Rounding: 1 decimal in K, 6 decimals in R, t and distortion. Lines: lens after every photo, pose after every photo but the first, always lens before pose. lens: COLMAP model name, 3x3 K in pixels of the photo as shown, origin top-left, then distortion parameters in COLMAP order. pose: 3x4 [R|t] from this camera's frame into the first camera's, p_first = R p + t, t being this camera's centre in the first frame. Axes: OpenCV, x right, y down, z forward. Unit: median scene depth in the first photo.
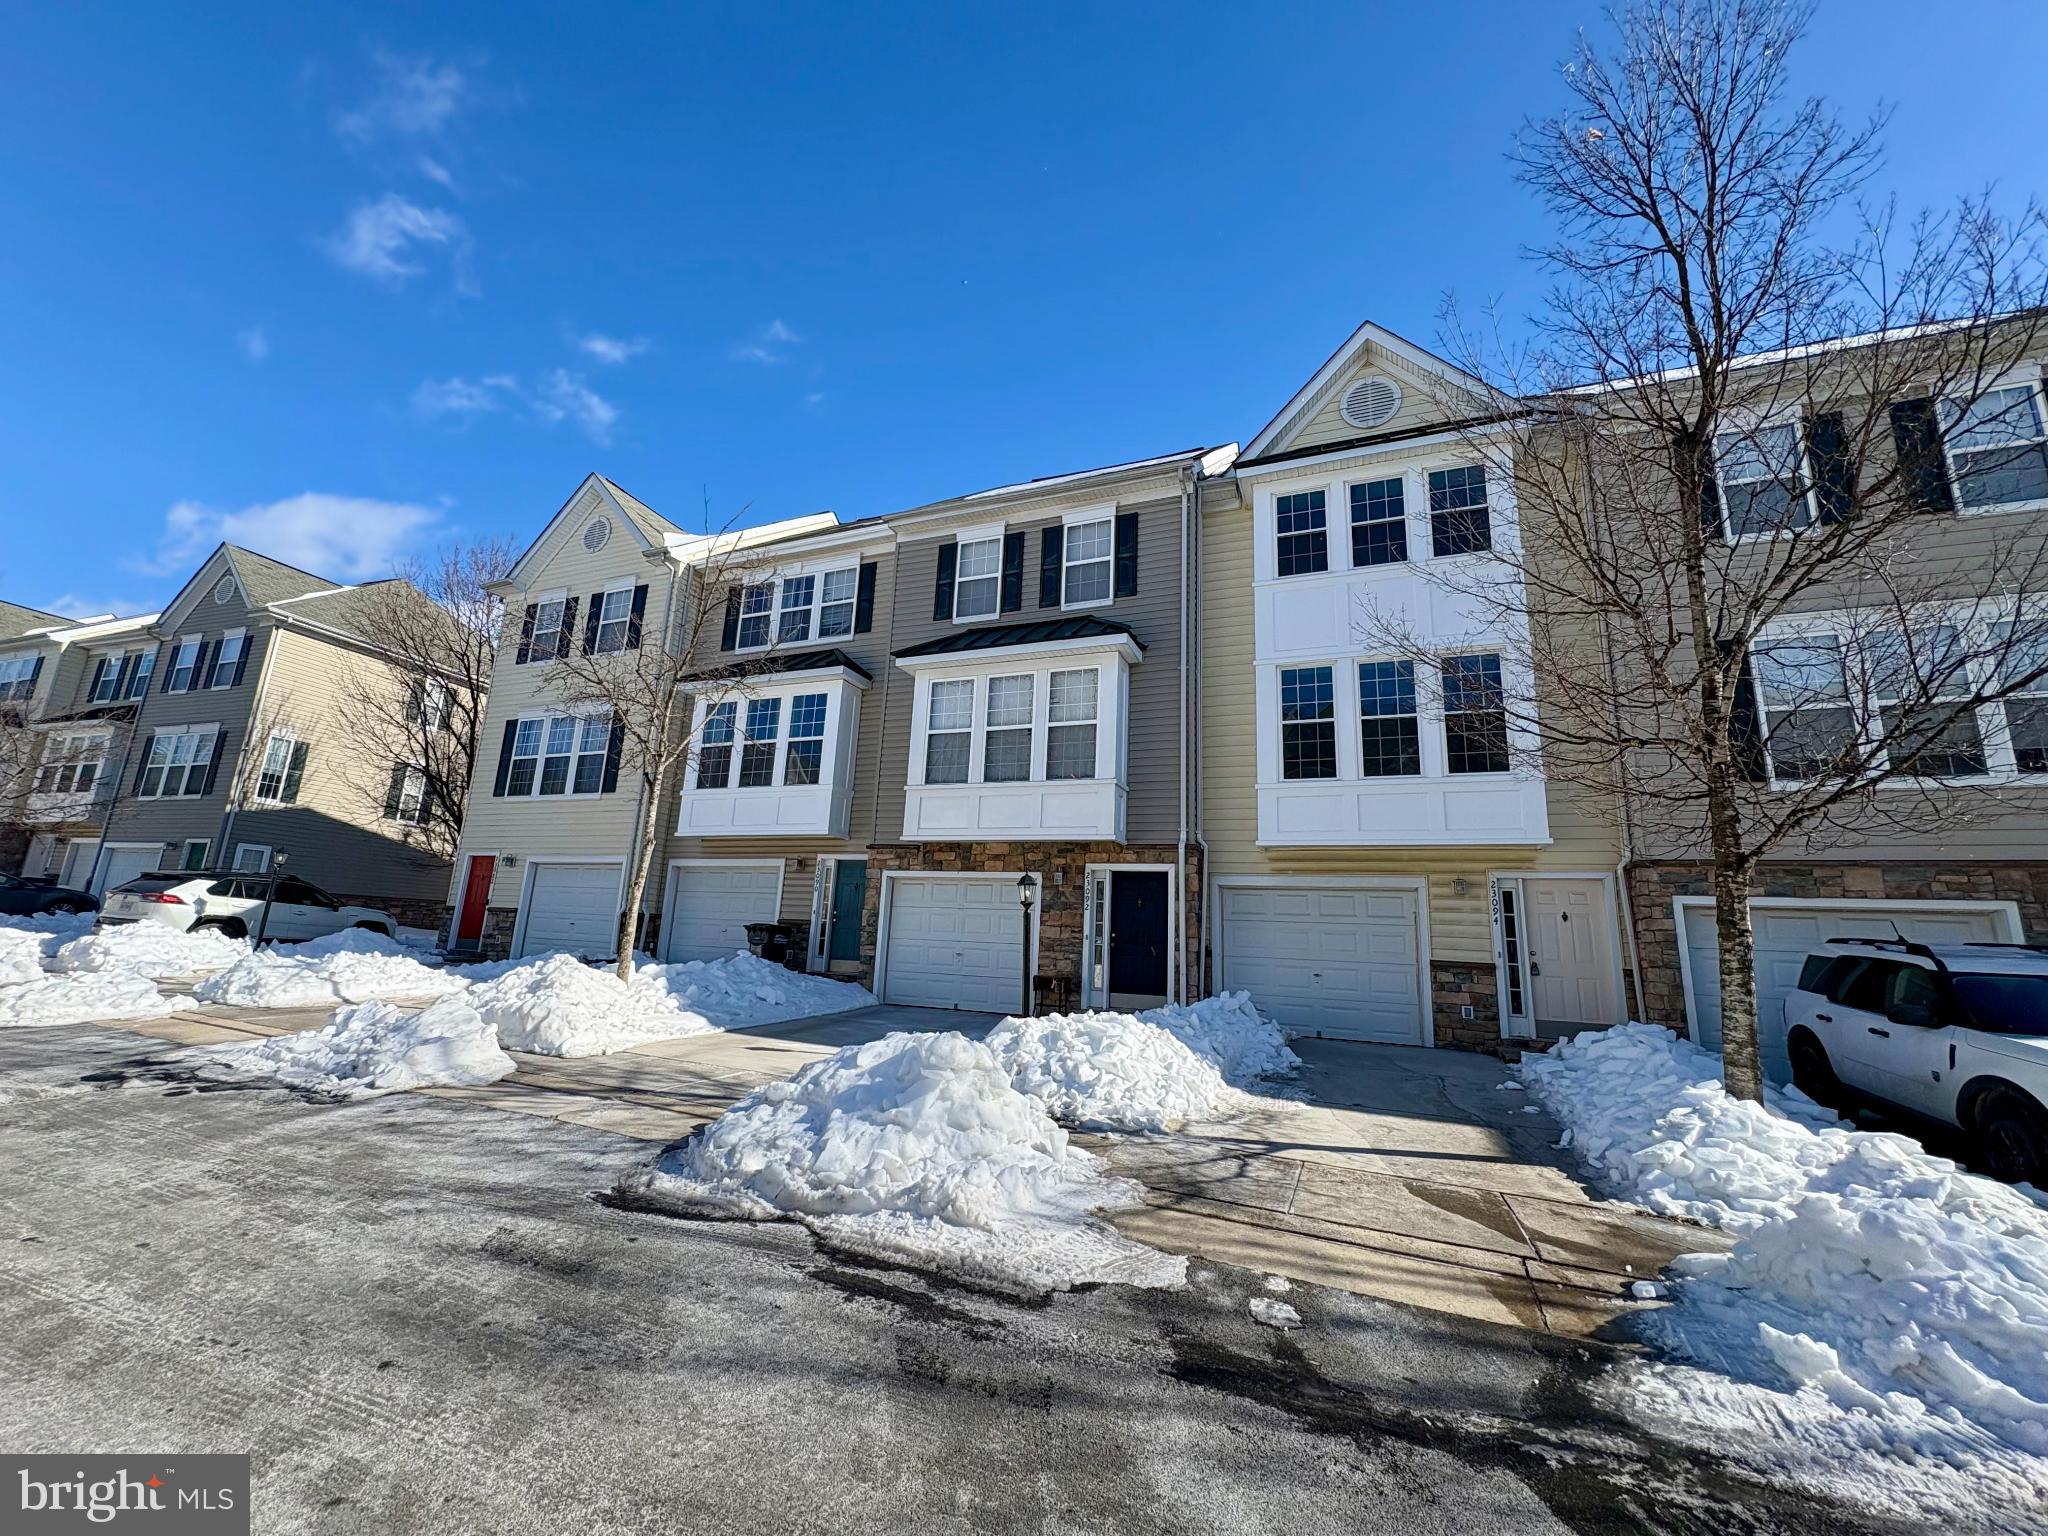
lens RADIAL K [[816.8, 0, 1024.0], [0, 816.8, 768.0], [0, 0, 1]] dist [0.001069, -0.000097]
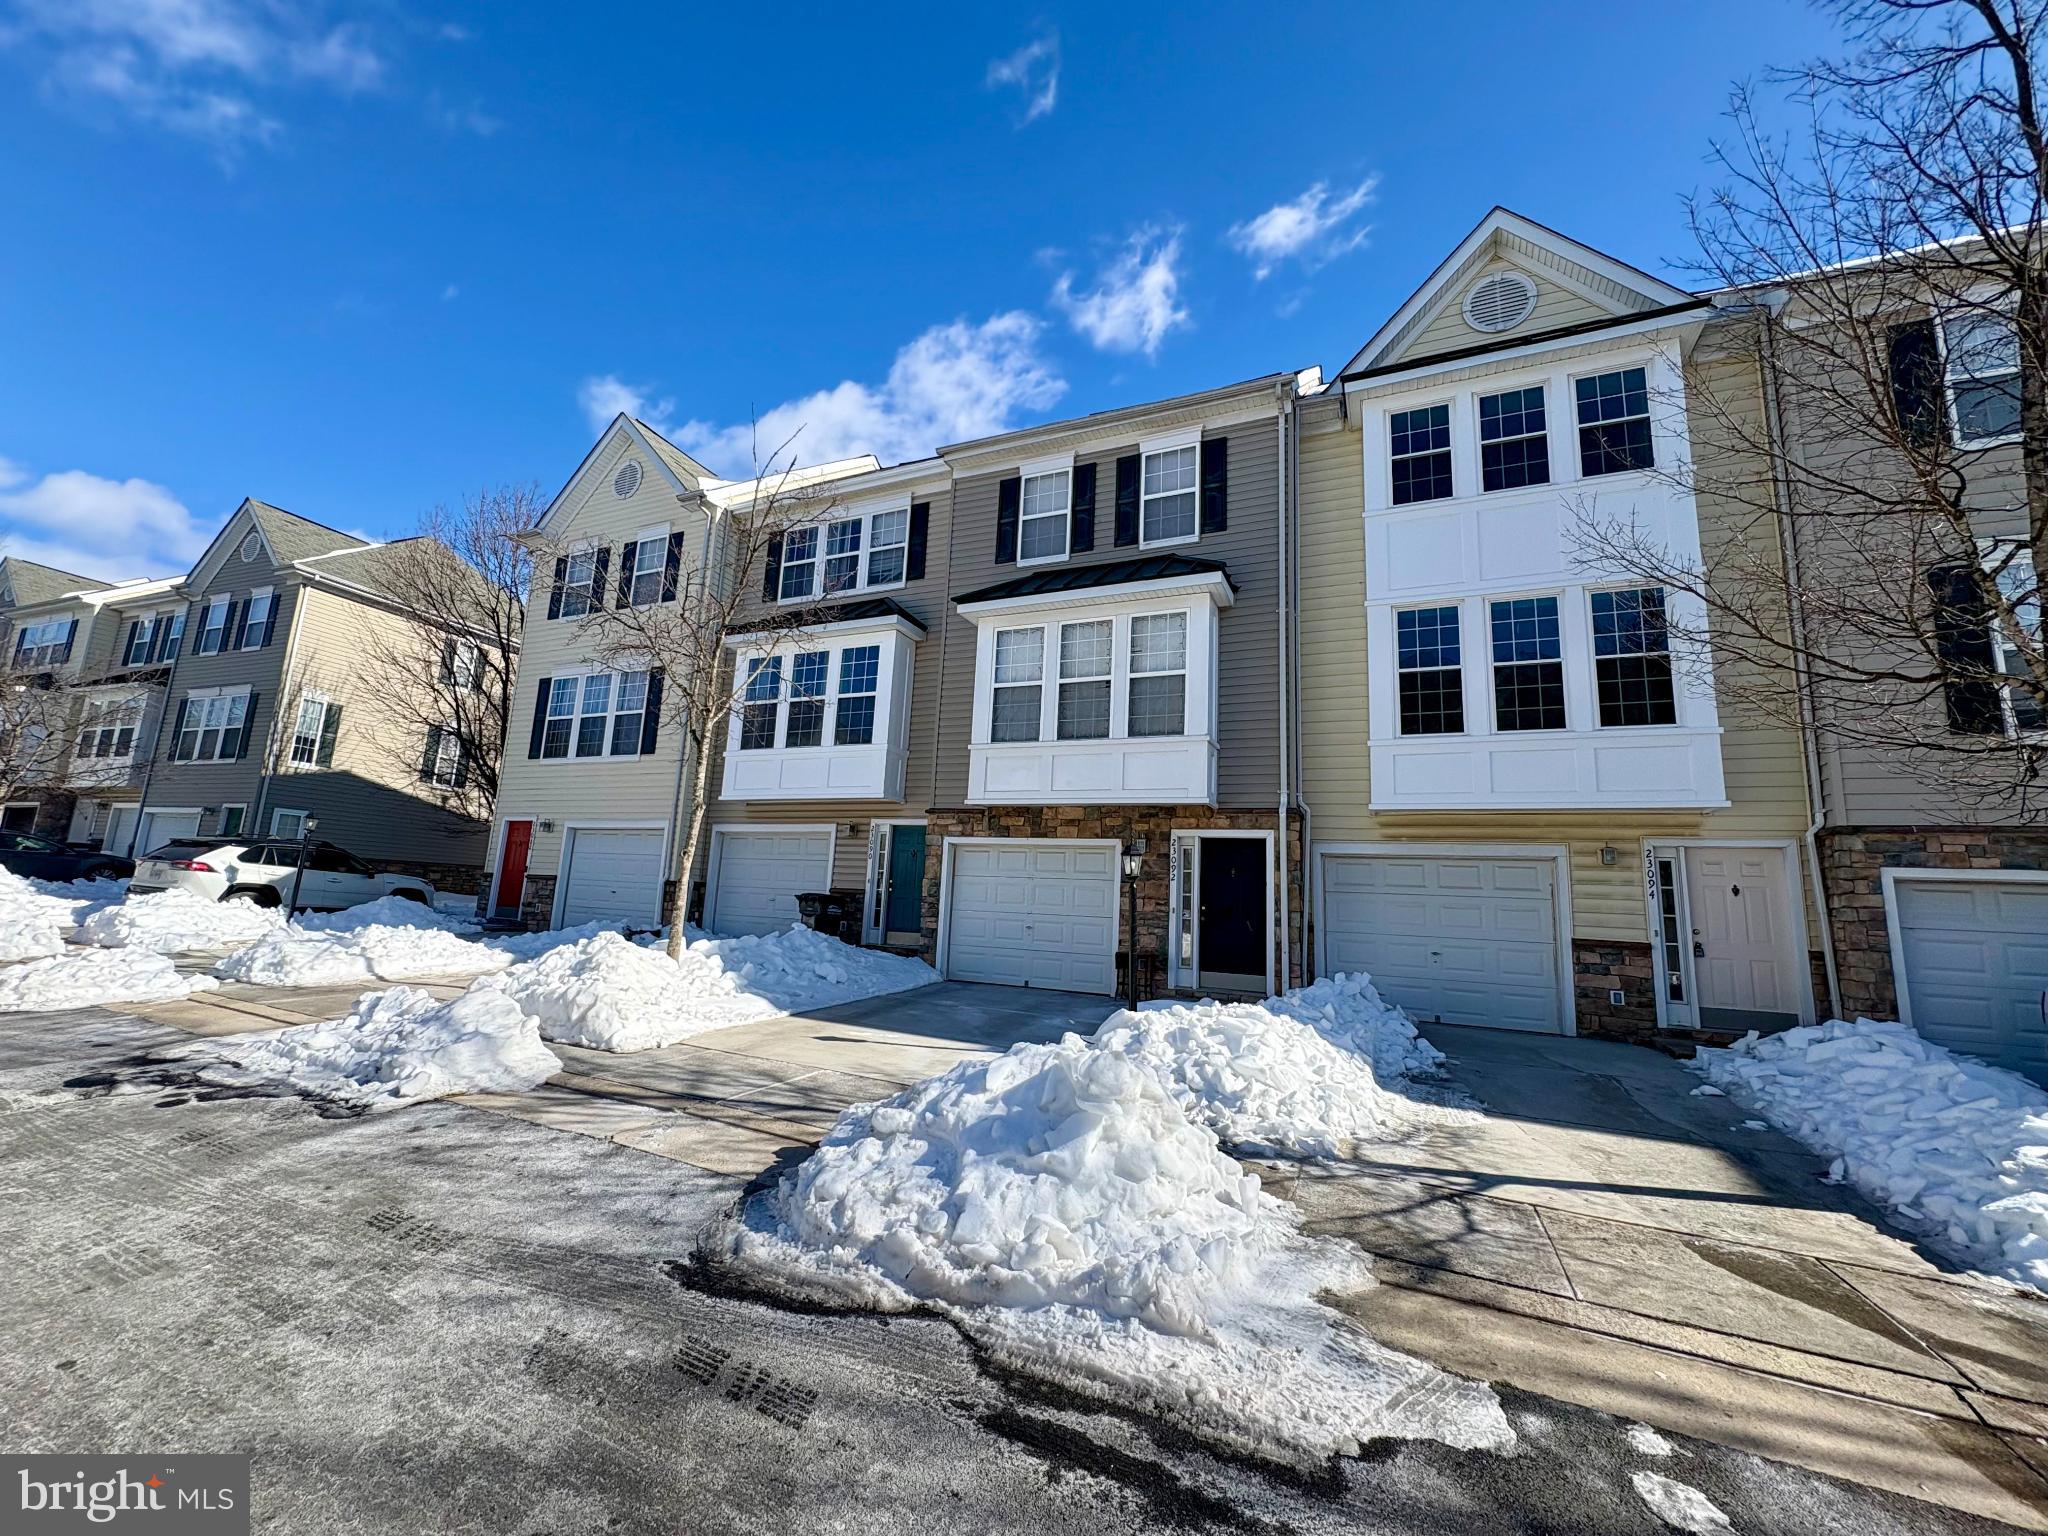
lens RADIAL K [[816.8, 0, 1024.0], [0, 816.8, 768.0], [0, 0, 1]] dist [0.001069, -0.000097]
pose [[0.999486, -0.002947, -0.031908, -0.059689], [0.004377, 0.998984, 0.044857, 0.007707], [0.031744, -0.044974, 0.998484, 0.095264]]
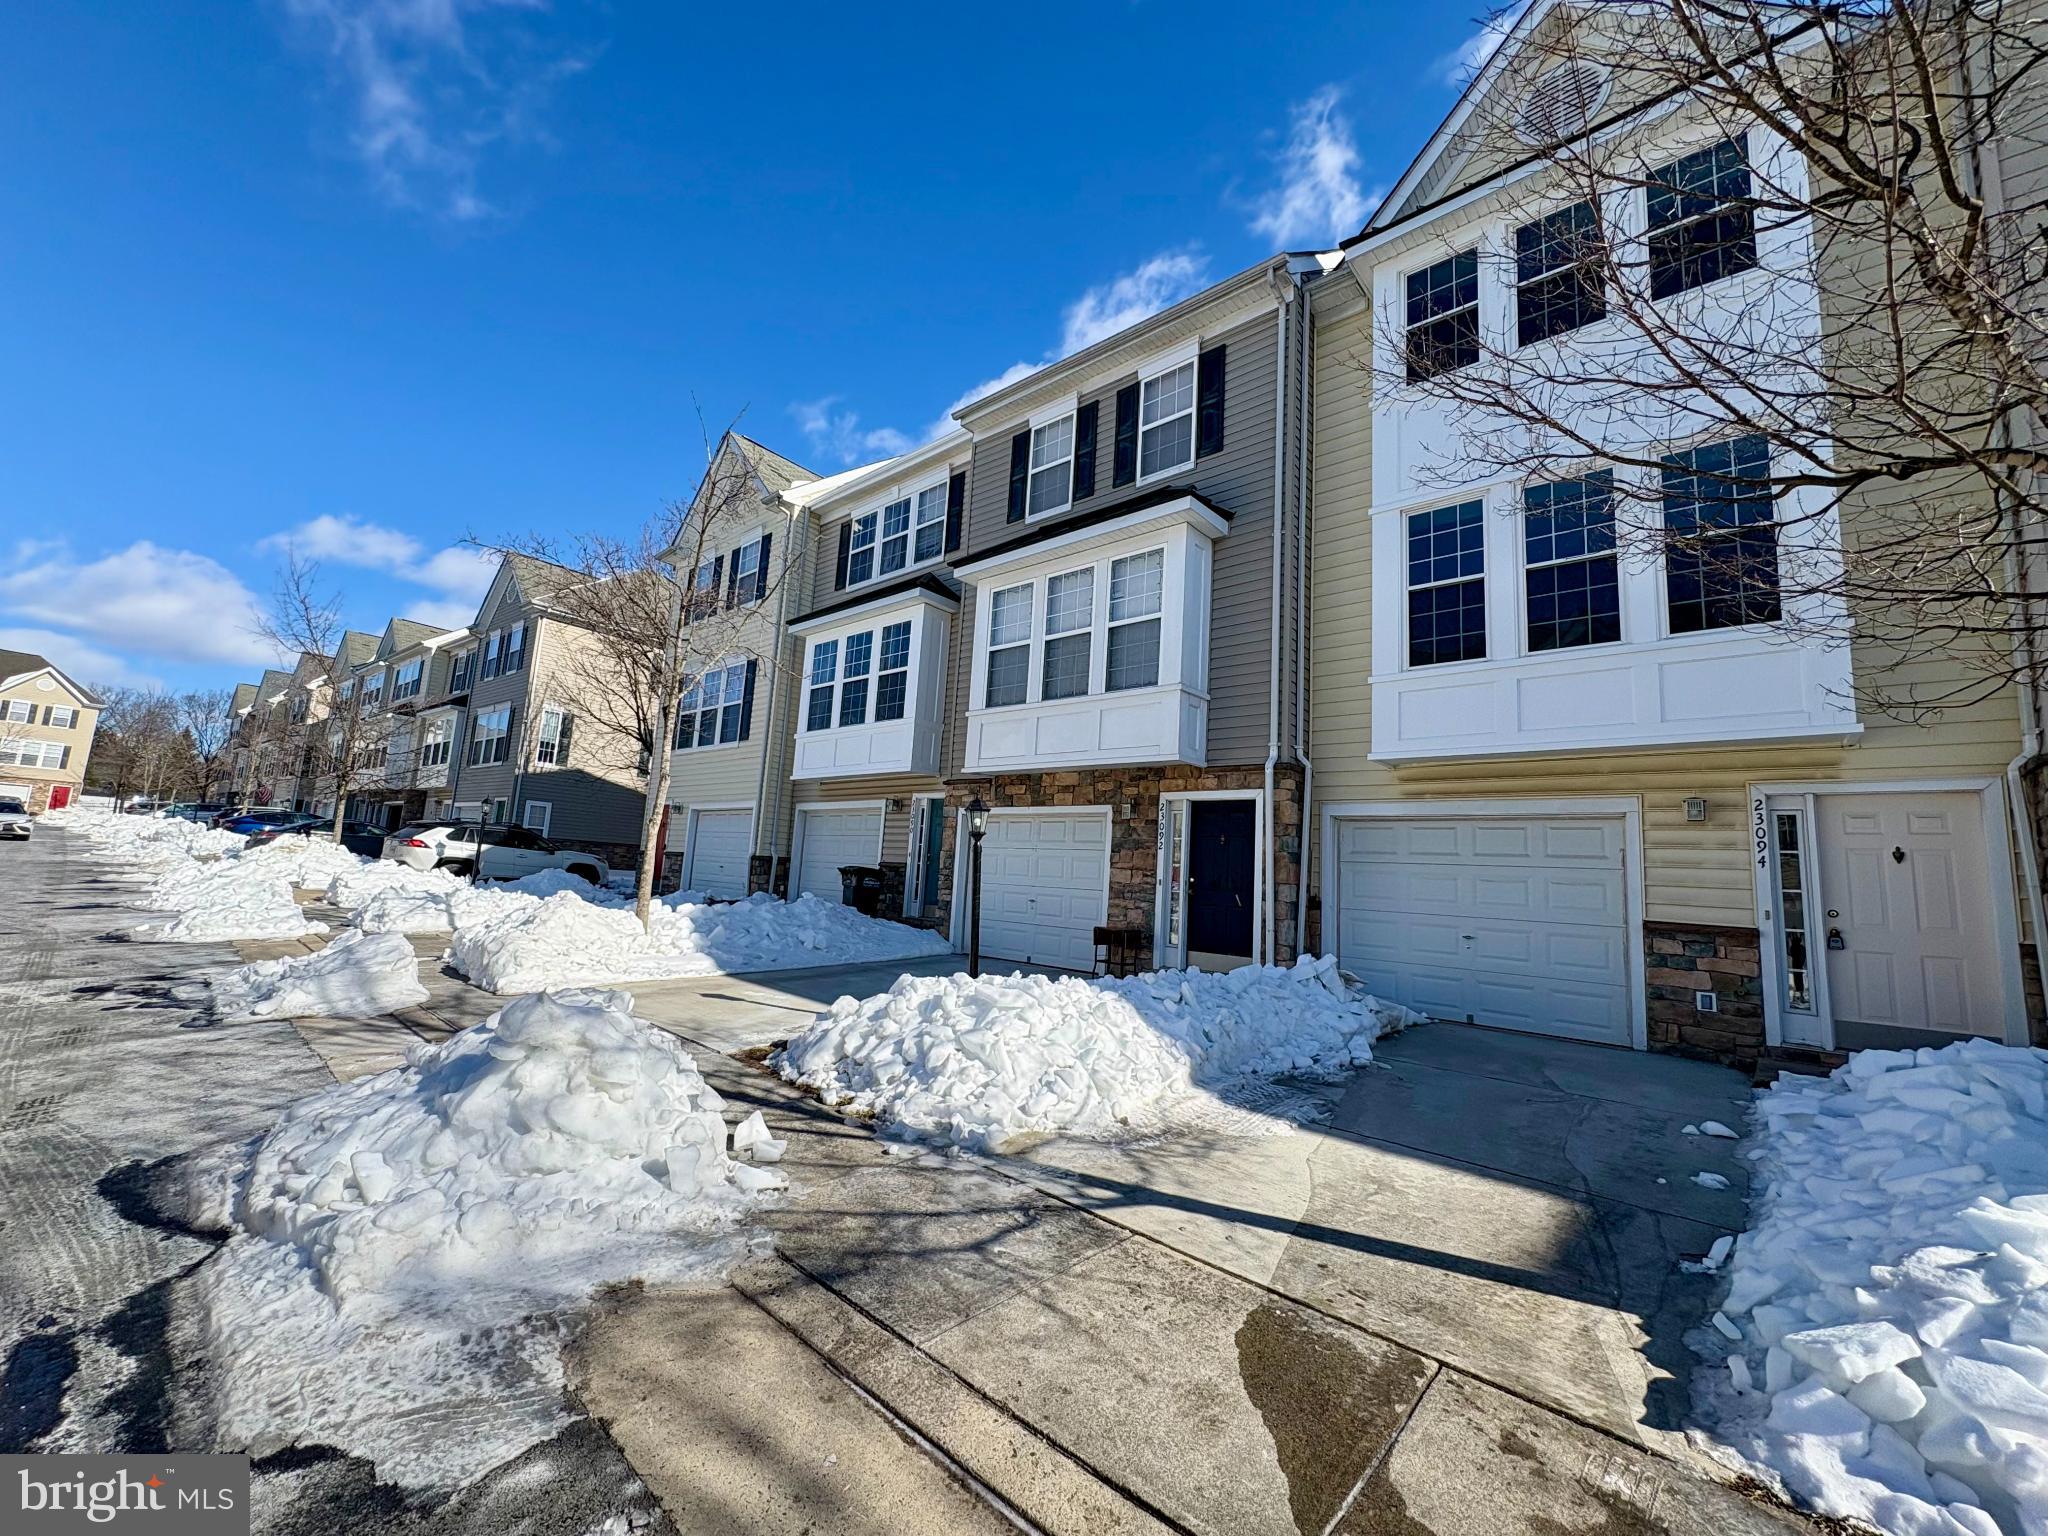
lens RADIAL K [[817.7, 0, 1023.3], [0, 817.7, 765.9], [0, 0, 1]] dist [0.001205, 0.000173]
pose [[0.943073, -0.036143, -0.330616, 0.220956], [0.053967, 0.997533, 0.044891, 0.047500], [0.328178, -0.060178, 0.942697, 0.194225]]
